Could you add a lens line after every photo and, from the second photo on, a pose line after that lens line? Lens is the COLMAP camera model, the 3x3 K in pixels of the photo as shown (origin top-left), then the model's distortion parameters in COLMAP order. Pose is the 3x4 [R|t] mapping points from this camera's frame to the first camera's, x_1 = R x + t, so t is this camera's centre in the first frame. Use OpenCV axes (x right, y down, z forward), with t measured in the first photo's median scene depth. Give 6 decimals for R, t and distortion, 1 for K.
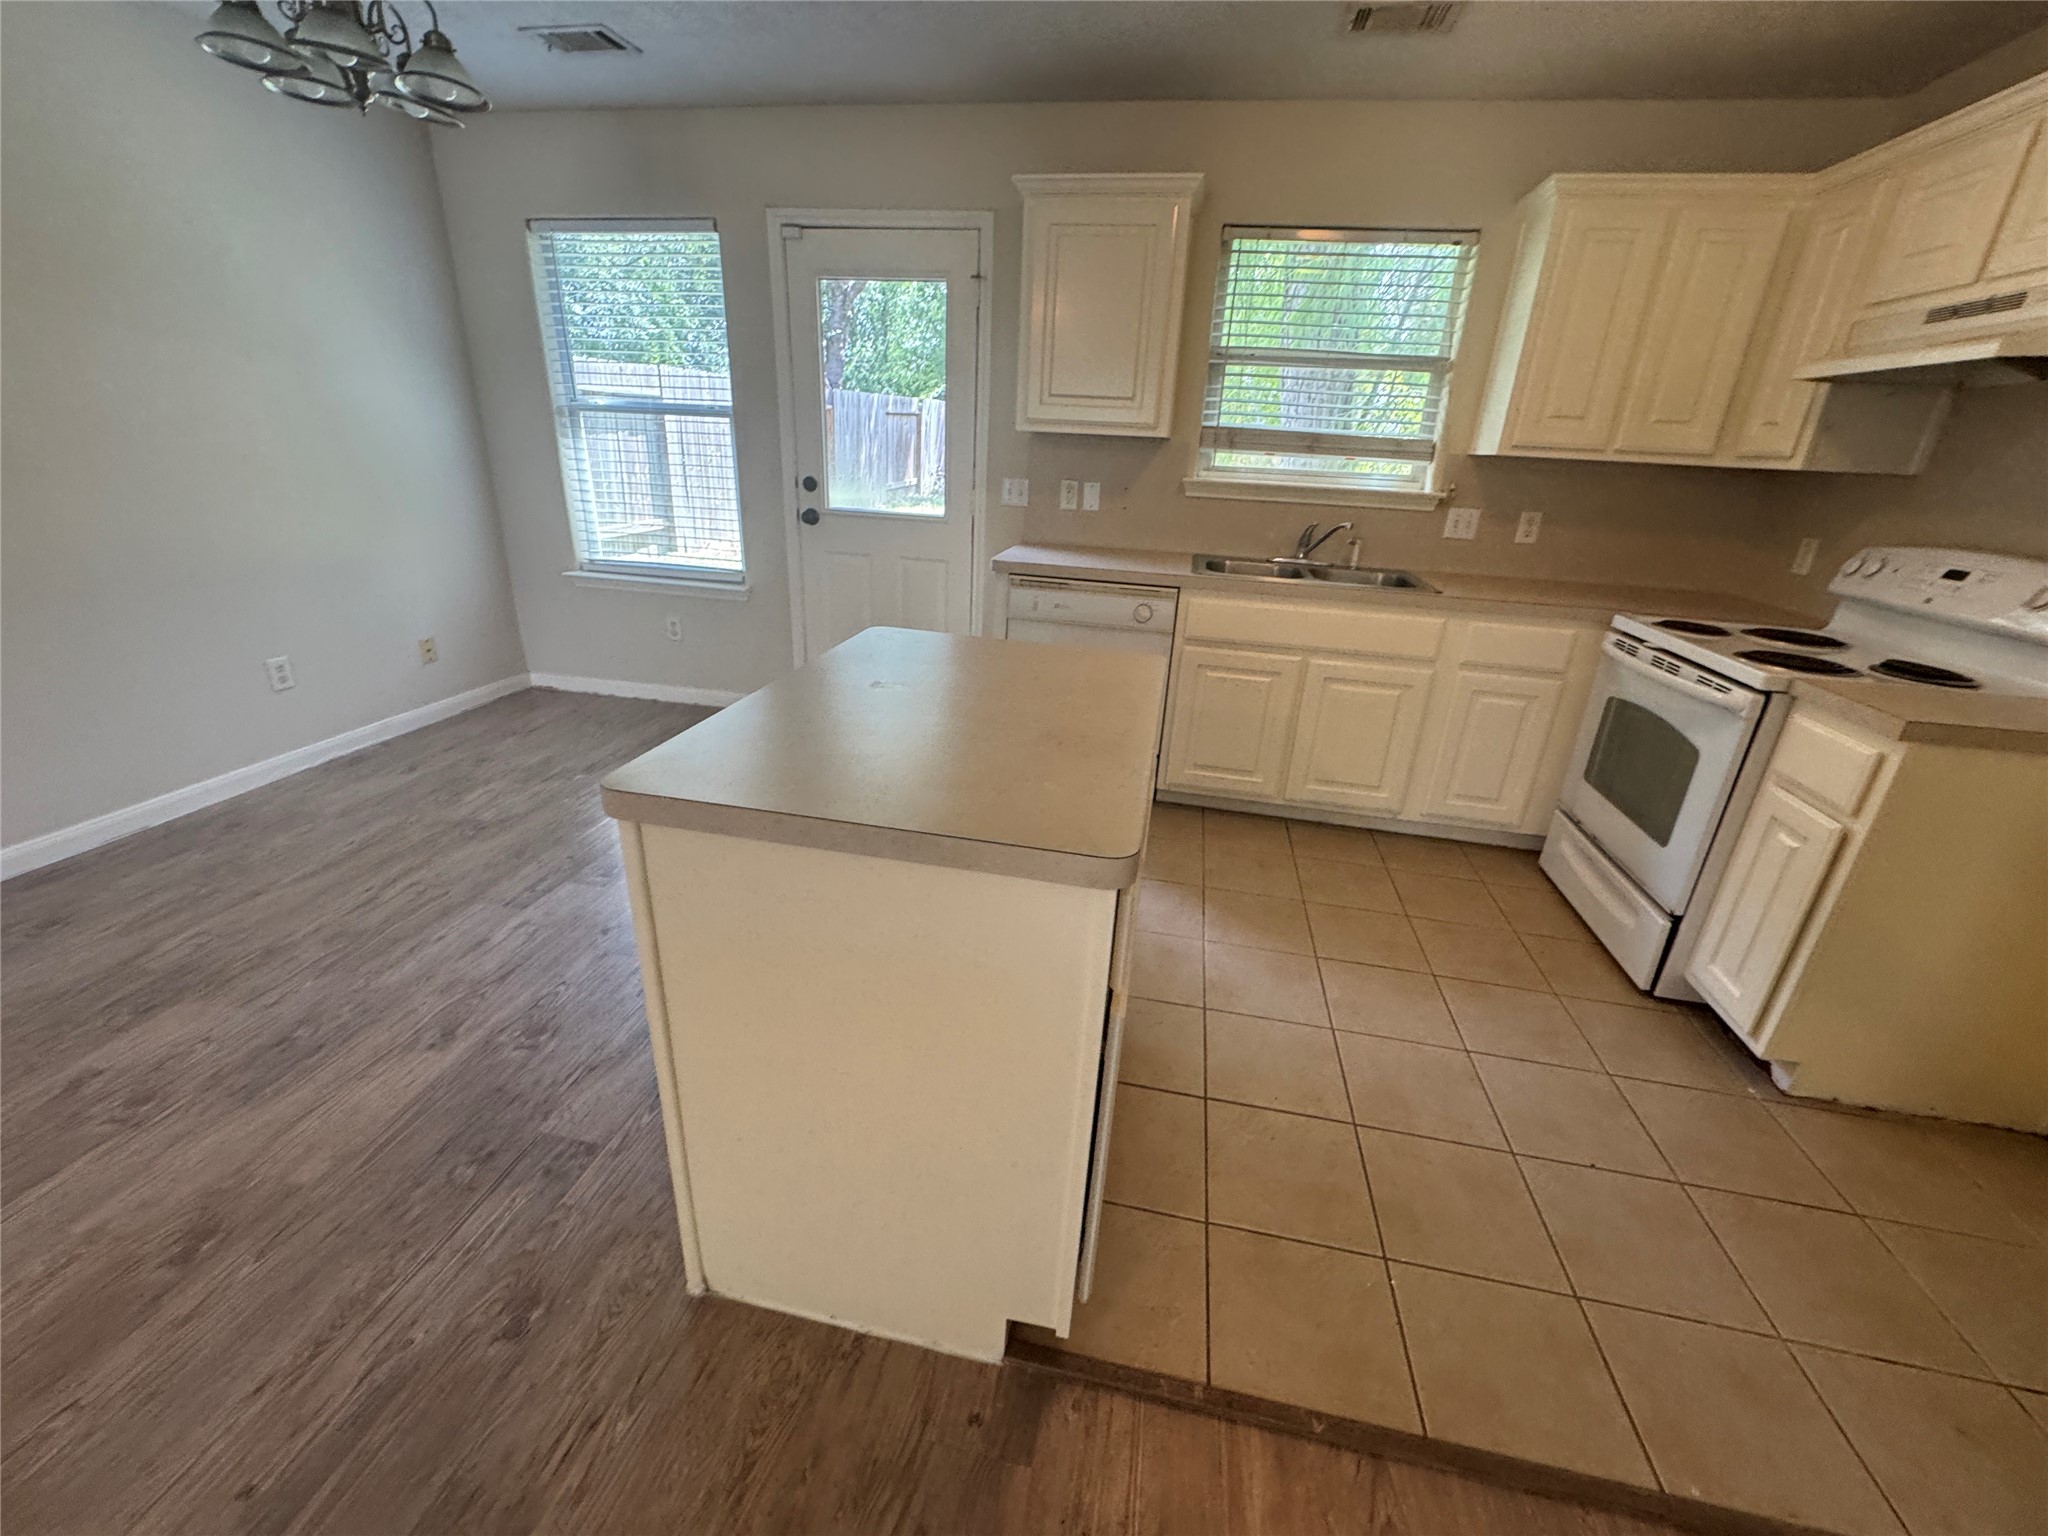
lens RADIAL K [[823.5, 0, 1022.1], [0, 823.5, 764.8], [0, 0, 1]] dist [-0.003093, 0.000783]
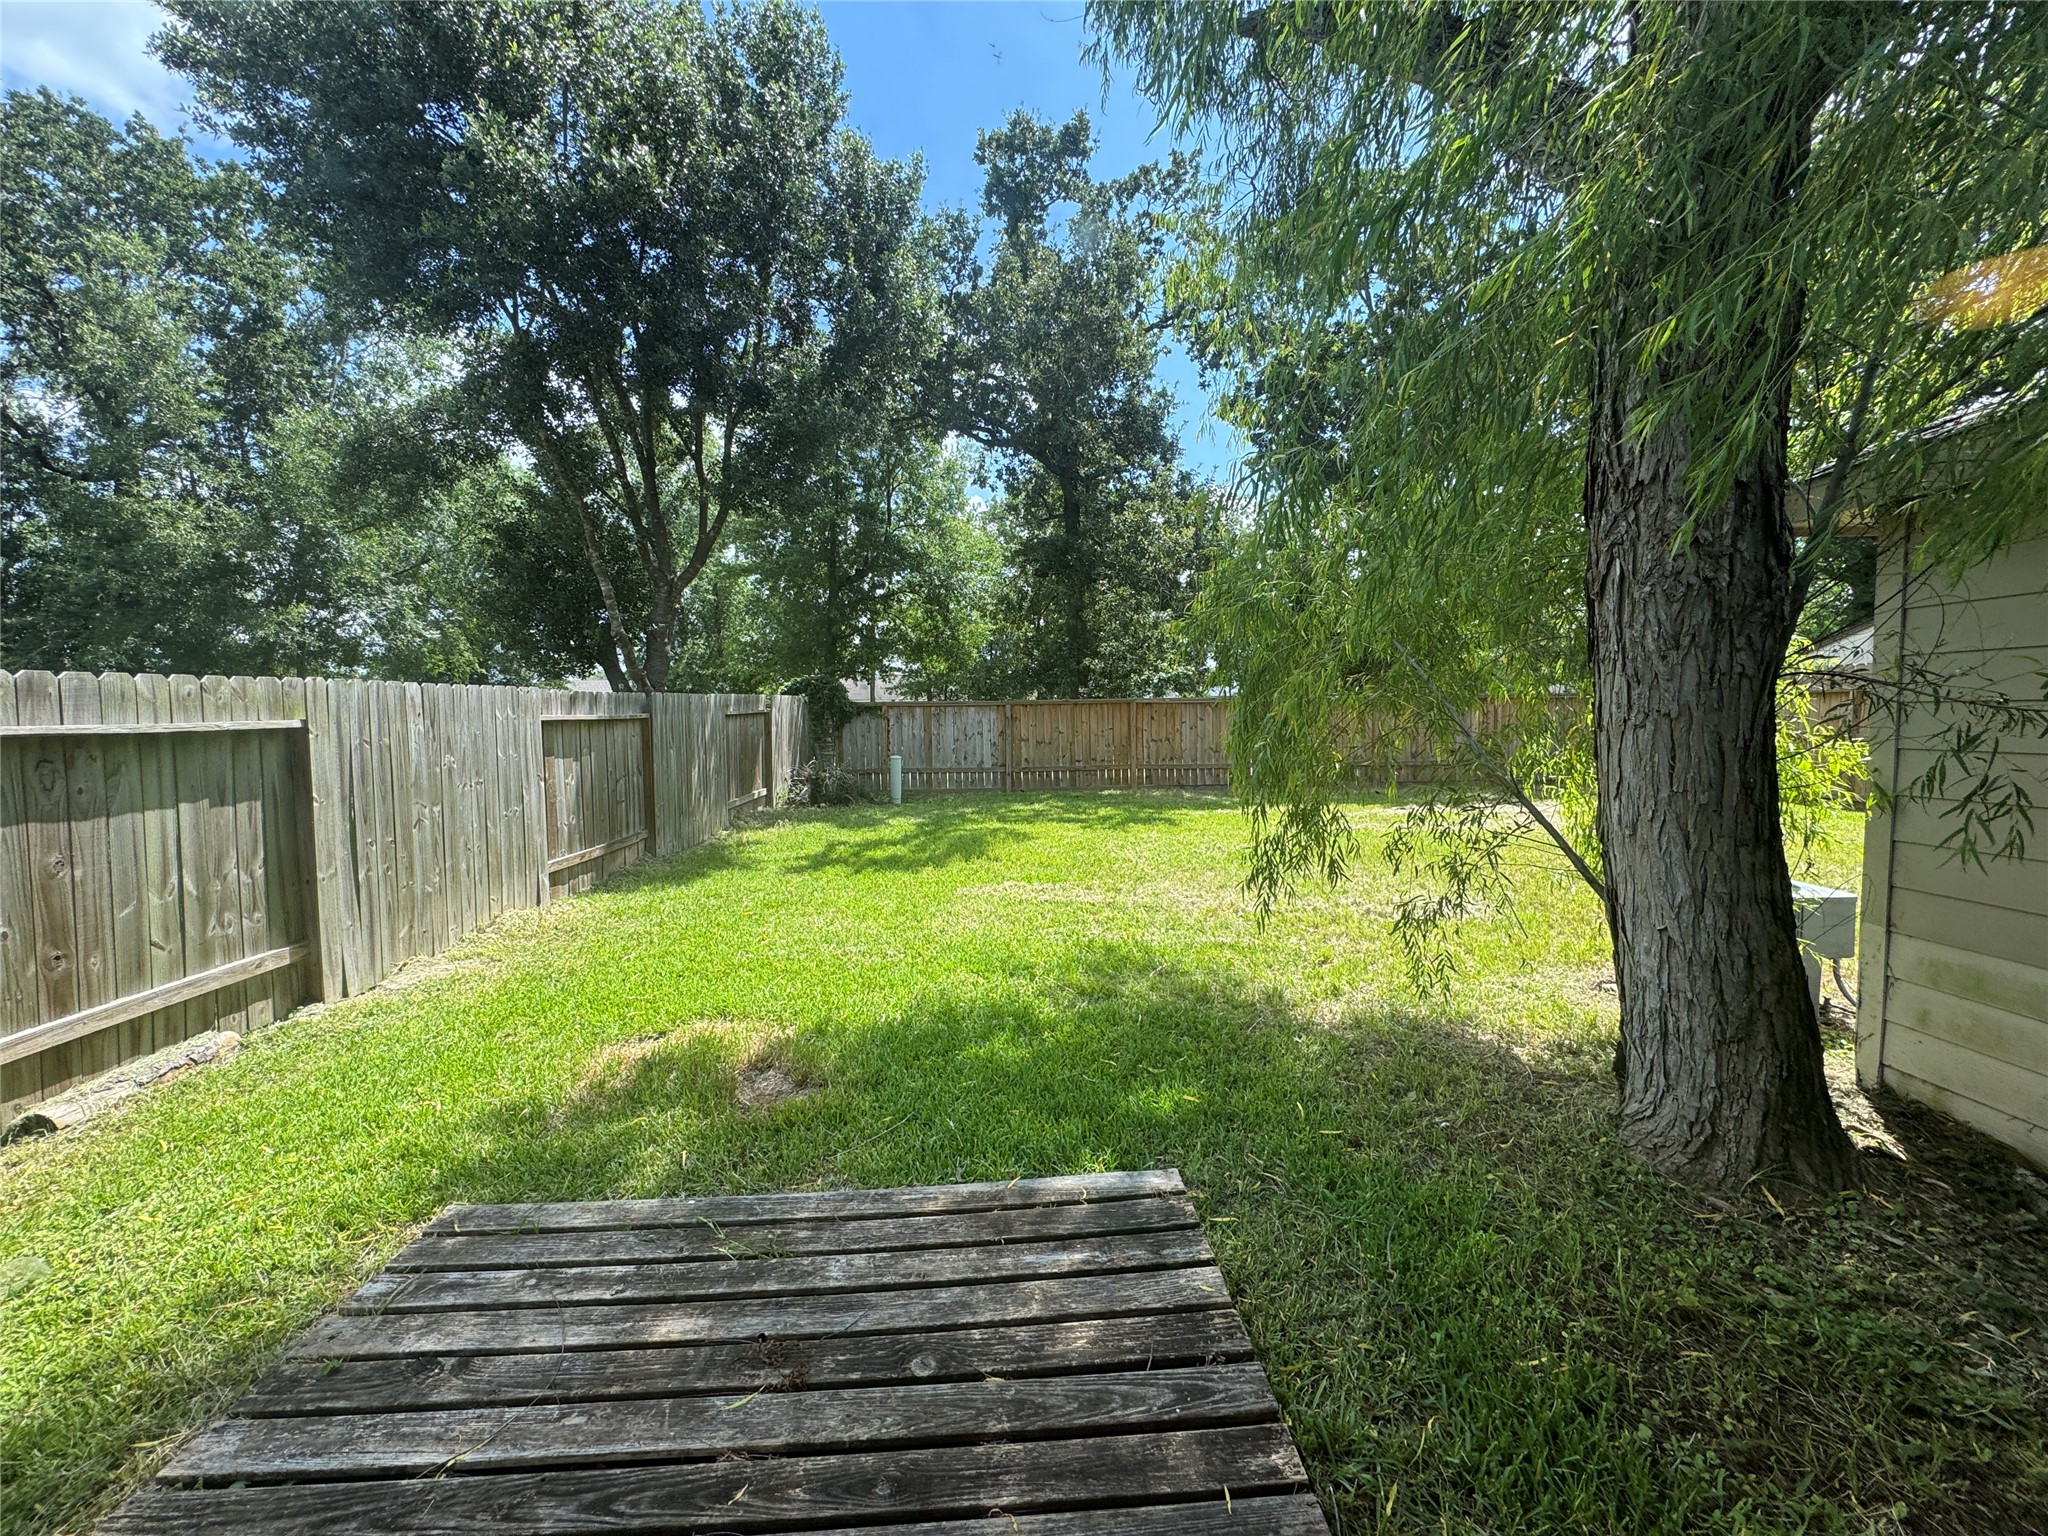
lens RADIAL K [[823.5, 0, 1034.6], [0, 823.5, 759.3], [0, 0, 1]] dist [-0.003093, 0.000783]
pose [[0.975366, -0.067915, 0.209880, -0.228991], [0.130695, 0.944375, -0.301785, -0.560057], [-0.177709, 0.321781, 0.929987, 1.152030]]
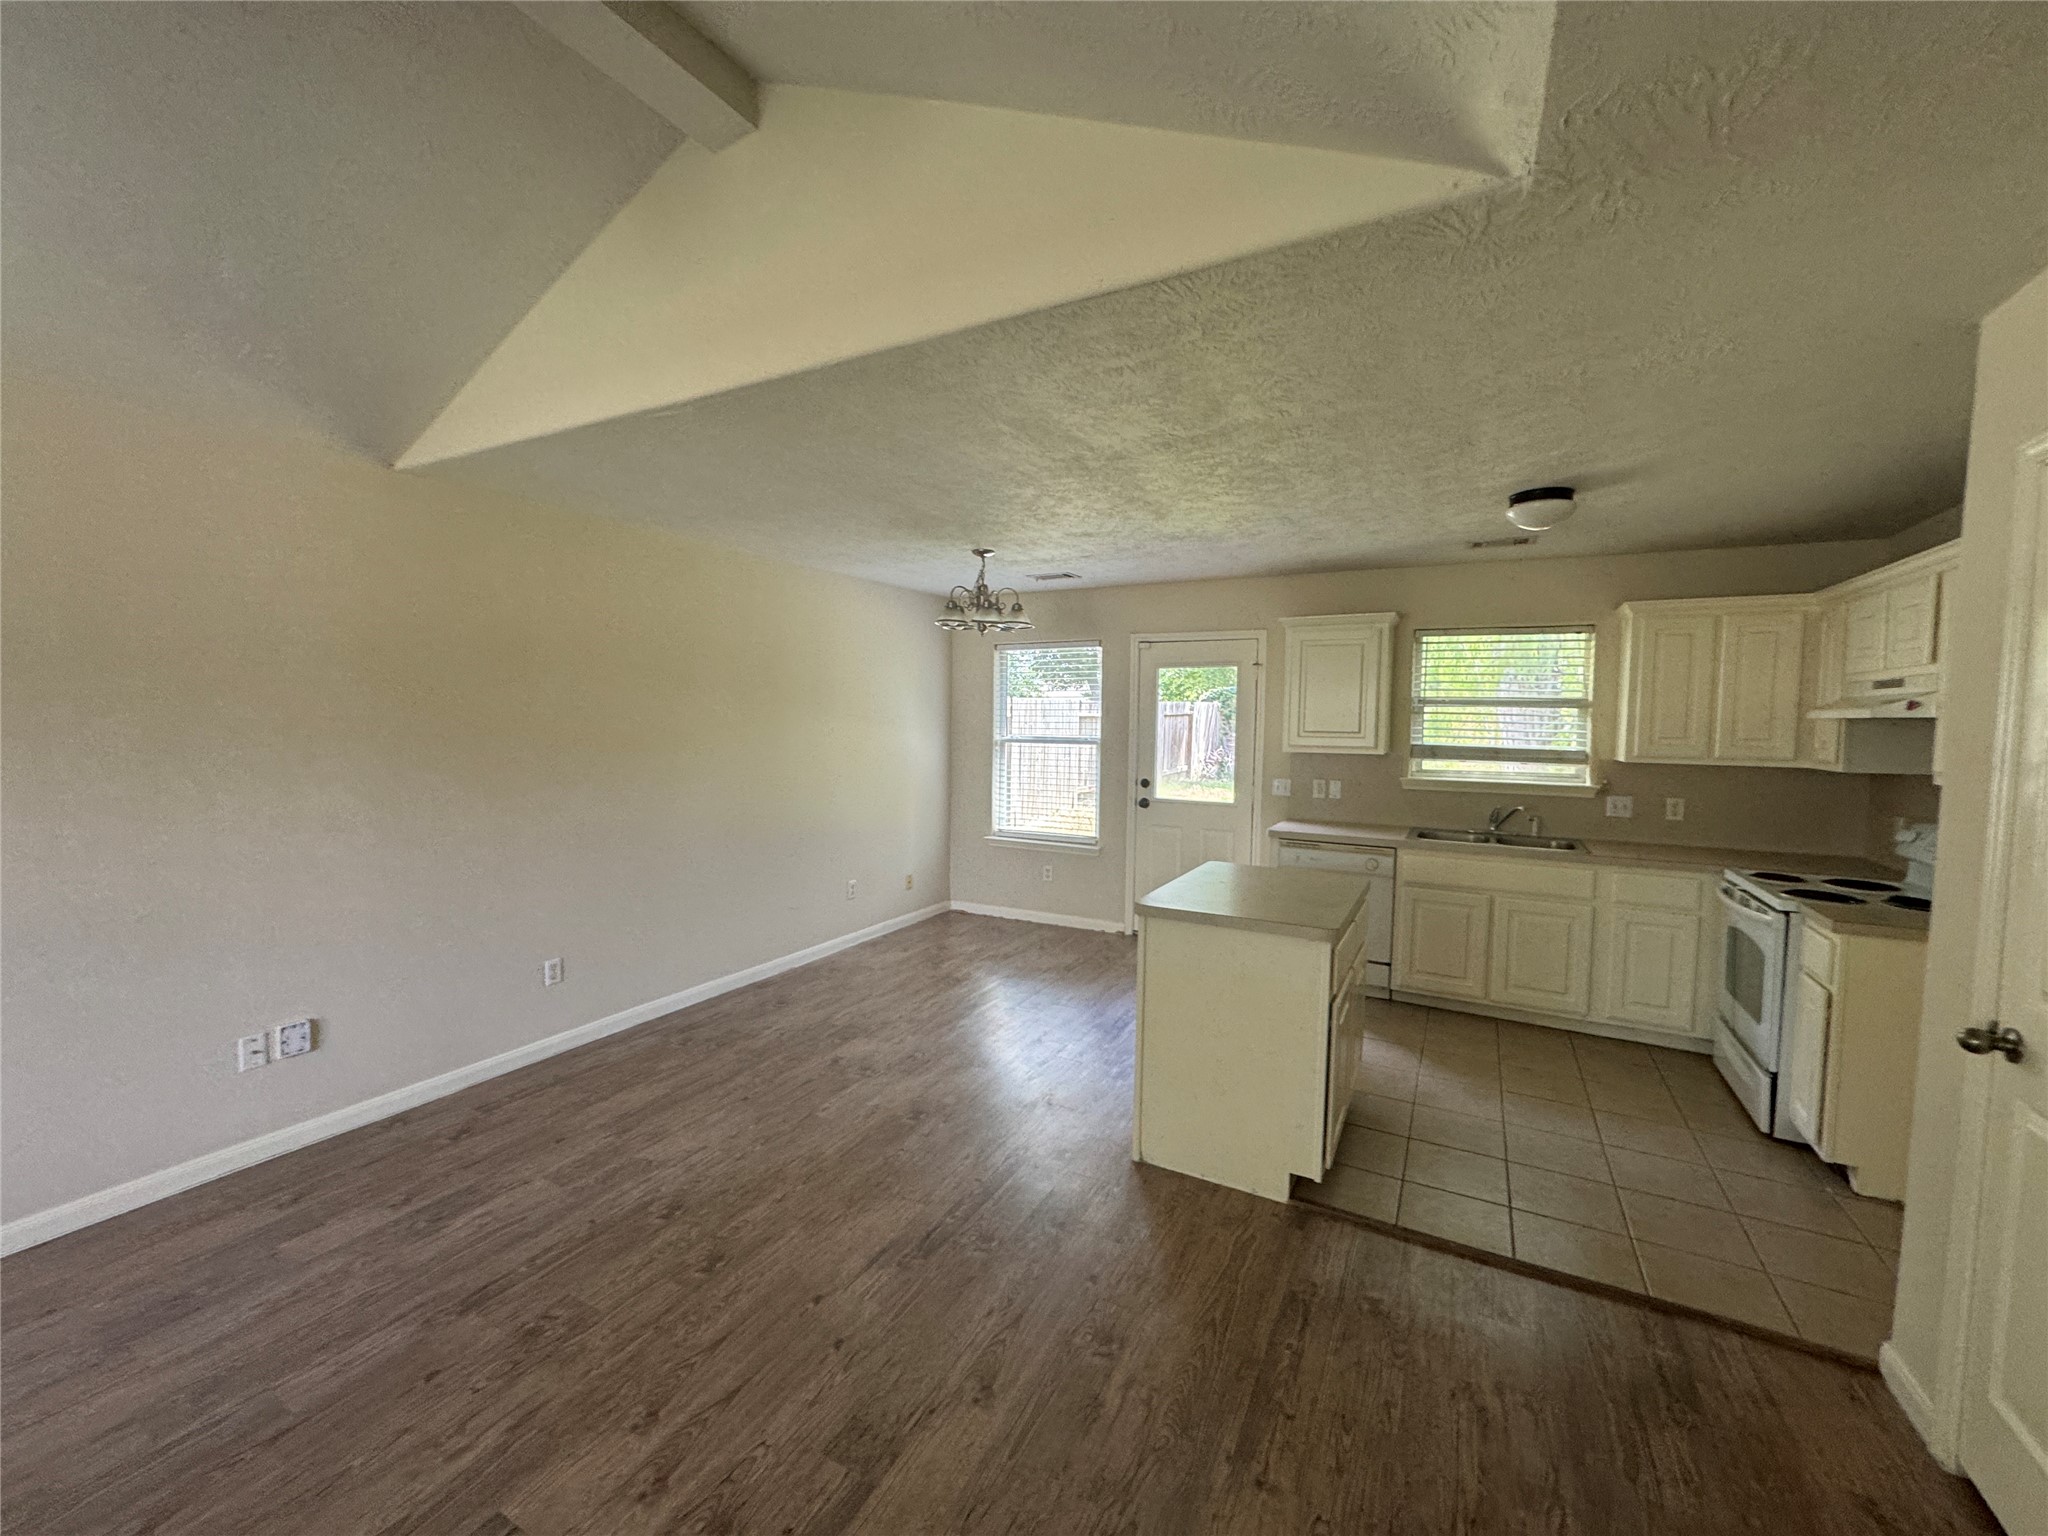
lens RADIAL K [[823.5, 0, 1022.6], [0, 823.5, 765.9], [0, 0, 1]] dist [-0.003093, 0.000783]
pose [[0.953671, -0.017212, -0.300359, -0.009428], [-0.080444, 0.947422, -0.309710, 0.169417], [0.289898, 0.319524, 0.902144, -0.631451]]
